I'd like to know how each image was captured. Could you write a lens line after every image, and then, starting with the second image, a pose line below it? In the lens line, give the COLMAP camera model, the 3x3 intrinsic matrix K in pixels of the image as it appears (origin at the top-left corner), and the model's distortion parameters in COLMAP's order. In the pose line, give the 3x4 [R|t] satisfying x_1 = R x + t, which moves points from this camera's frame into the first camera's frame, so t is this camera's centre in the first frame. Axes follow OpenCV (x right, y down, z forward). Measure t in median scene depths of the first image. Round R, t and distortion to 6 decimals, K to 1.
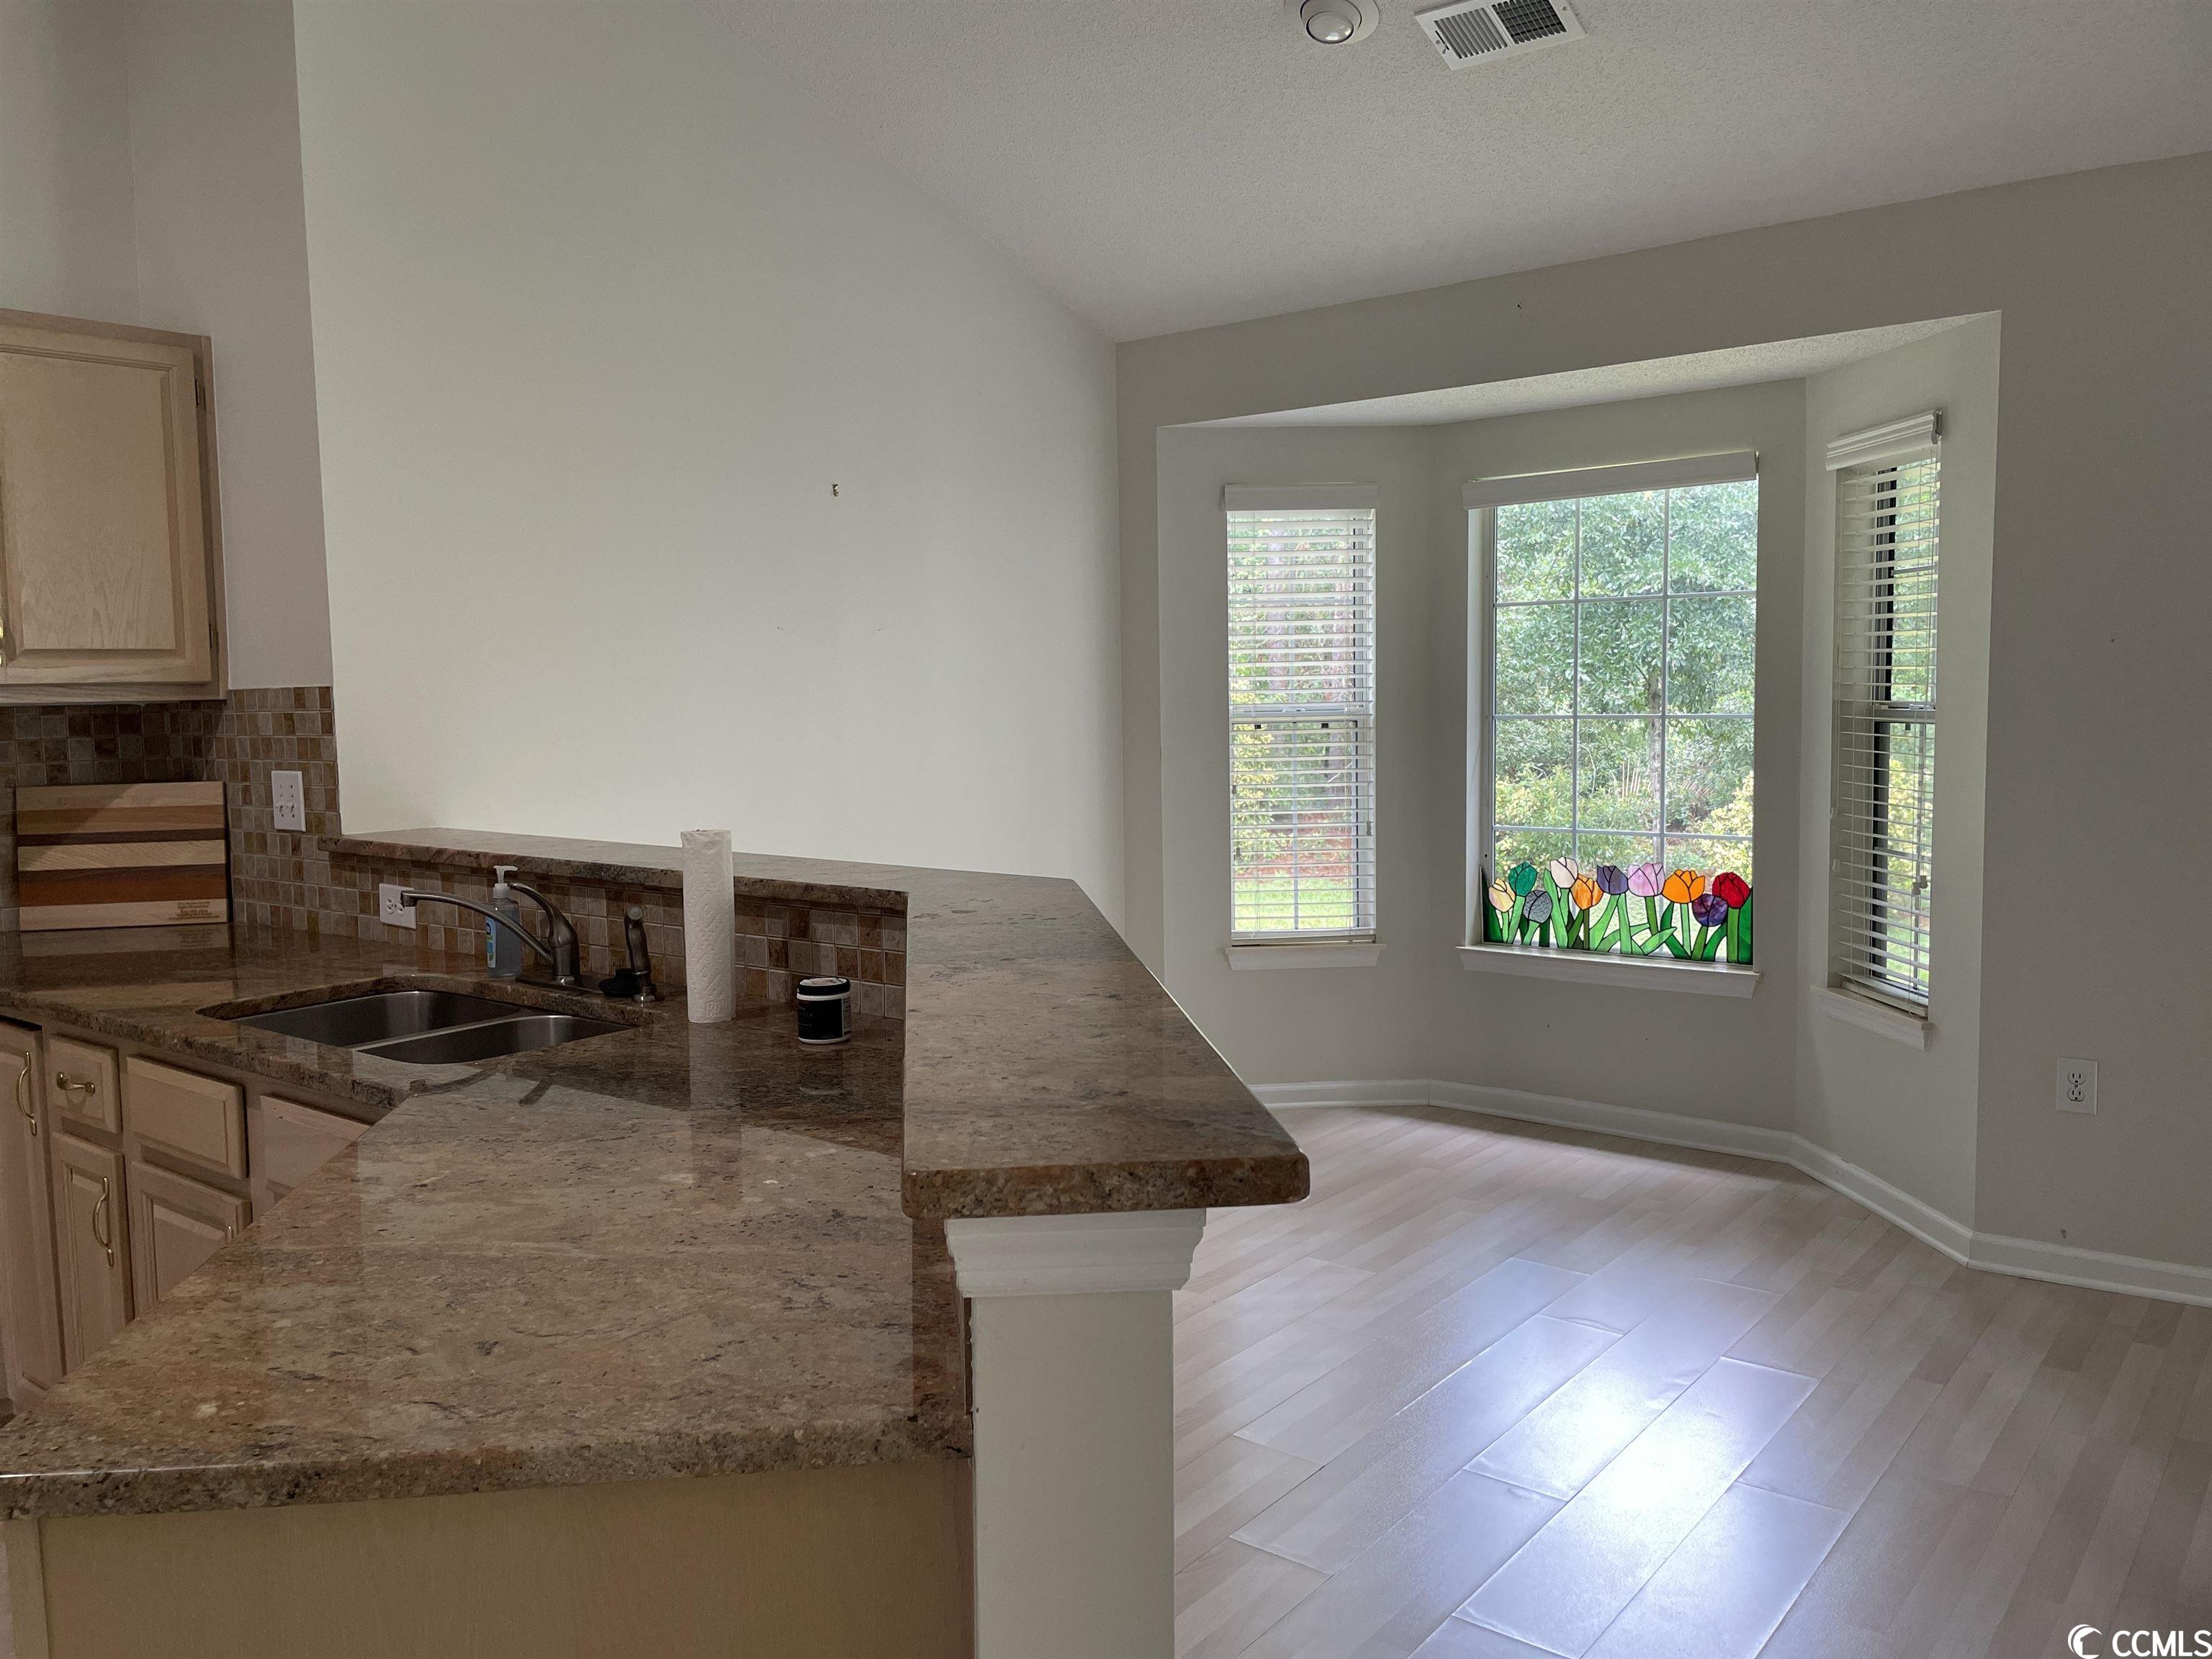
lens RADIAL K [[1672.6, 0, 1075.2], [0, 1672.6, 814.5], [0, 0, 1]] dist [0.088152, -0.117630]
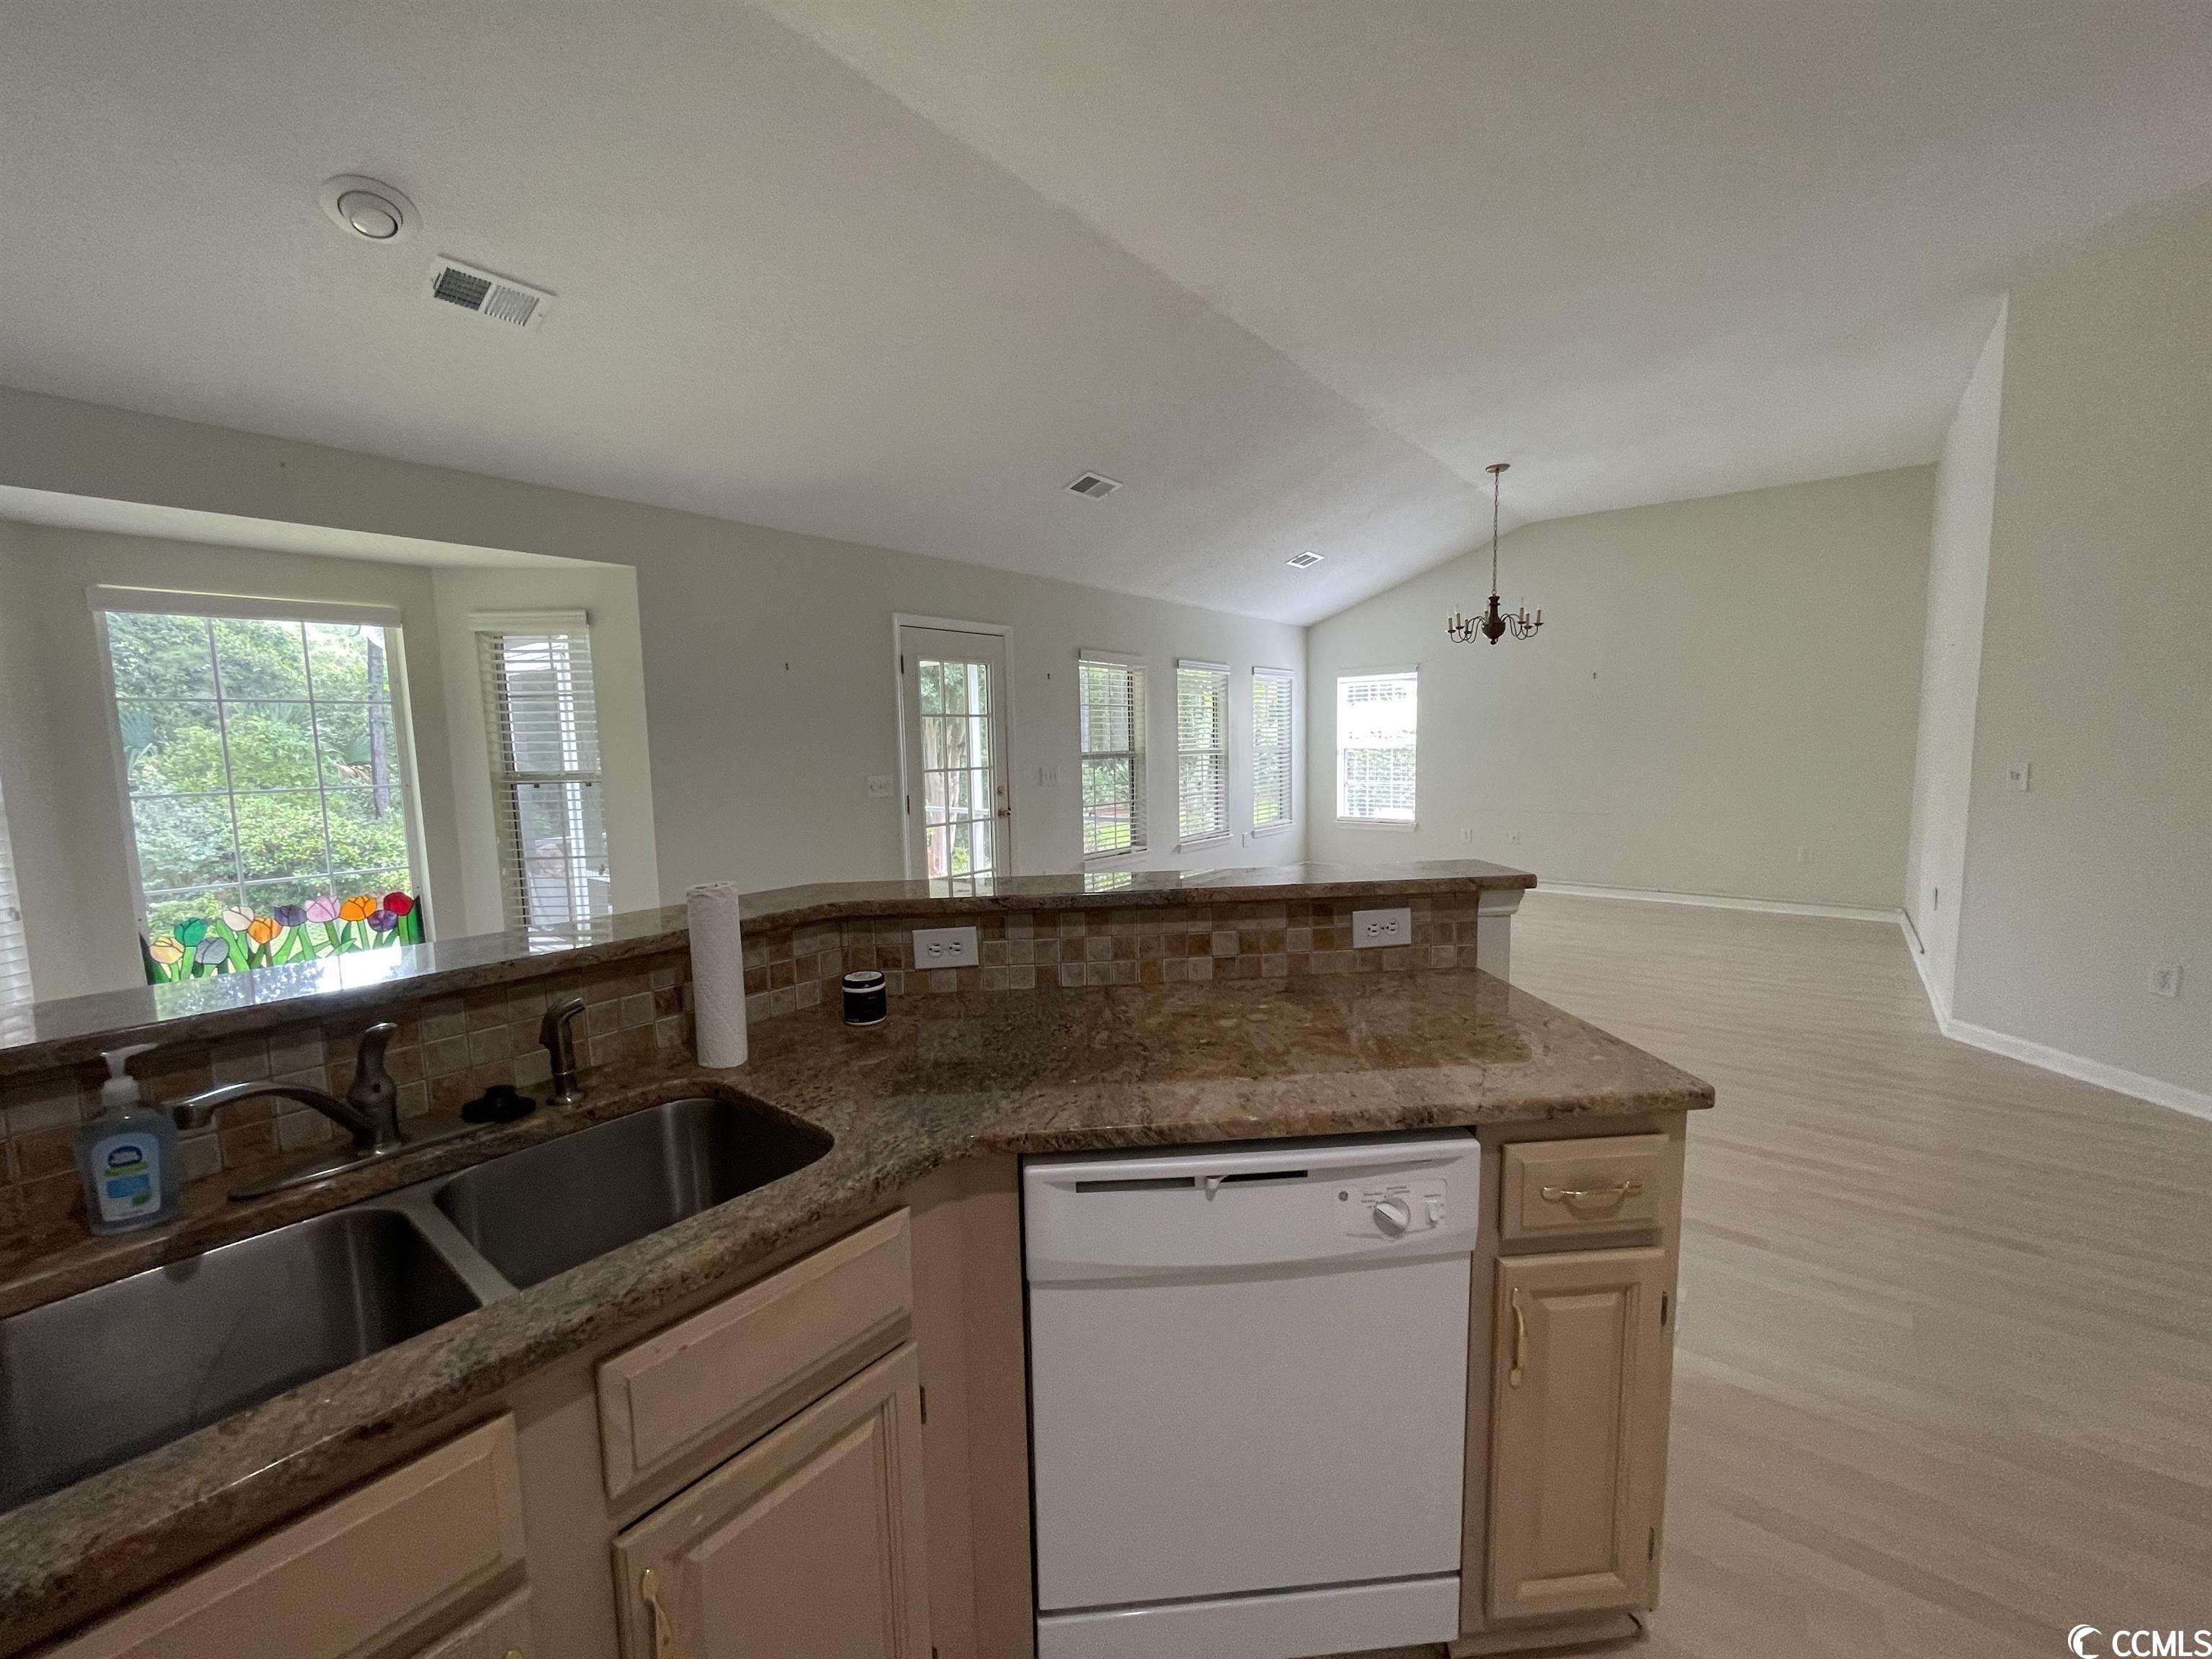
lens RADIAL K [[893.8, 0, 1105.1], [0, 893.8, 831.5], [0, 0, 1]] dist [-0.001598, -0.000218]
pose [[0.001477, -0.086657, 0.996237, -0.520013], [0.099952, 0.991262, 0.086076, -0.031569], [-0.994991, 0.099448, 0.010125, 0.507913]]
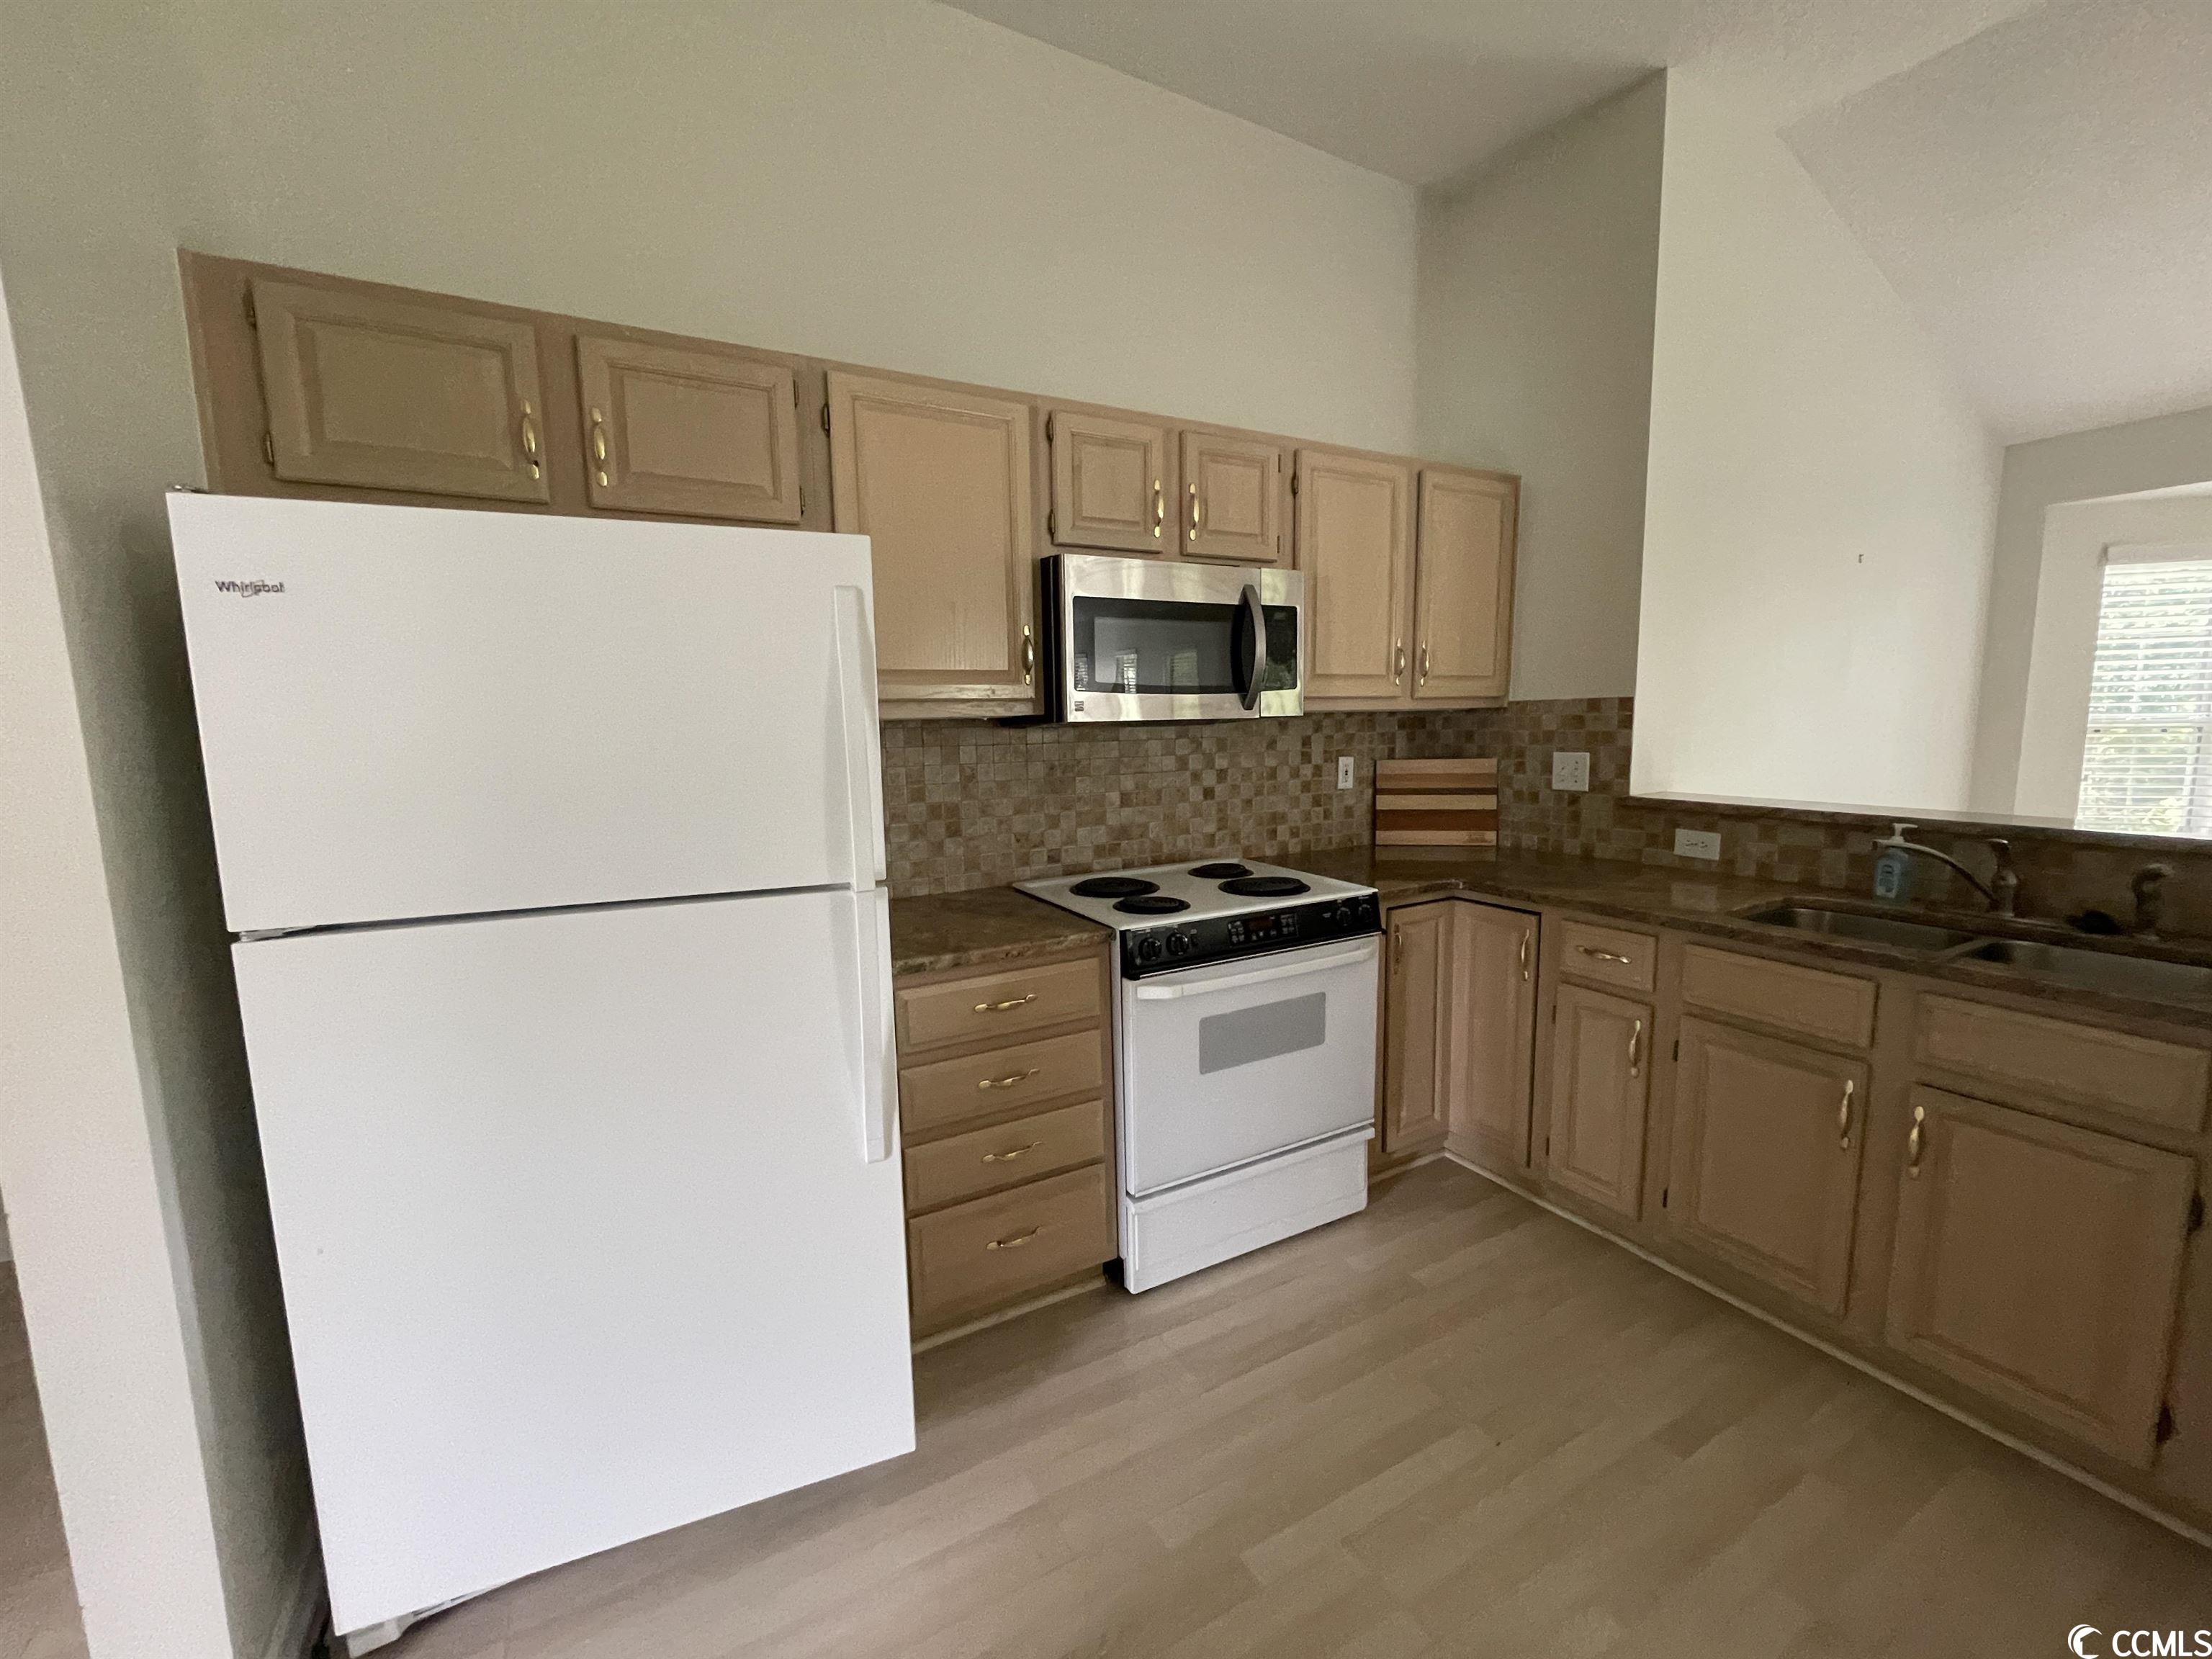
lens RADIAL K [[893.8, 0, 1104.4], [0, 893.8, 832.1], [0, 0, 1]] dist [-0.001598, -0.000218]
pose [[0.925923, 0.048026, -0.374646, -0.530962], [-0.026870, 0.997746, 0.061495, 0.008185], [0.376754, -0.046873, 0.925126, 0.070883]]
